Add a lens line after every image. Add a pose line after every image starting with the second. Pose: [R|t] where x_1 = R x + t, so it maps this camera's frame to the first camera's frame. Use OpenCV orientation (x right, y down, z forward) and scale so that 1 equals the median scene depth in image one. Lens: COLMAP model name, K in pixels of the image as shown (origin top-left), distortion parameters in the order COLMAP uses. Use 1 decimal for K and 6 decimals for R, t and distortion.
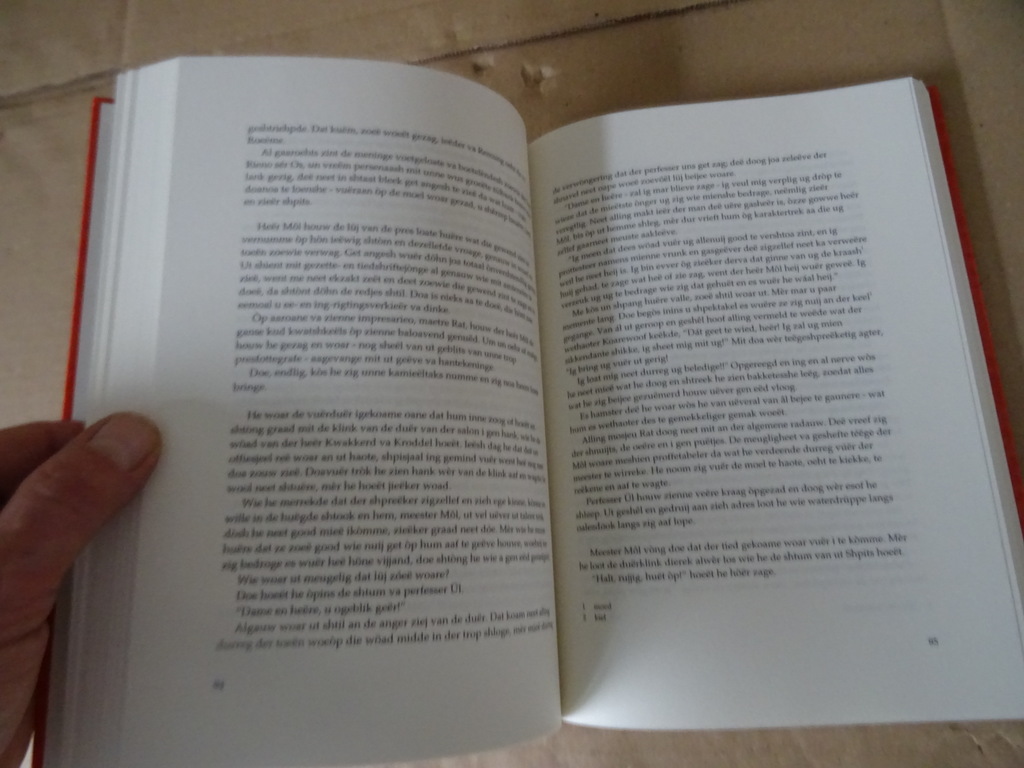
lens RADIAL K [[693.7, 0, 495.2], [0, 693.7, 385.6], [0, 0, 1]] dist [-0.019065, -0.000733]
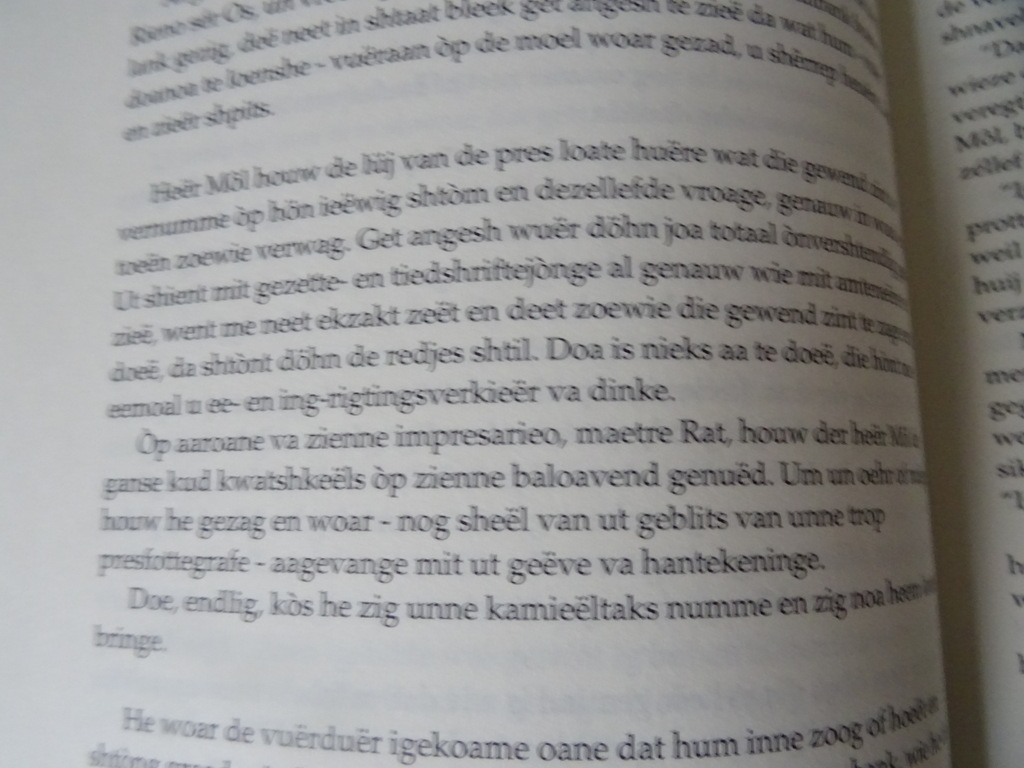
lens RADIAL K [[693.7, 0, 495.2], [0, 693.7, 385.6], [0, 0, 1]] dist [-0.019065, -0.000733]
pose [[0.947615, -0.026438, -0.318319, -0.042581], [0.060417, 0.993414, 0.097352, -0.150715], [0.313649, -0.111484, 0.942972, 0.689602]]
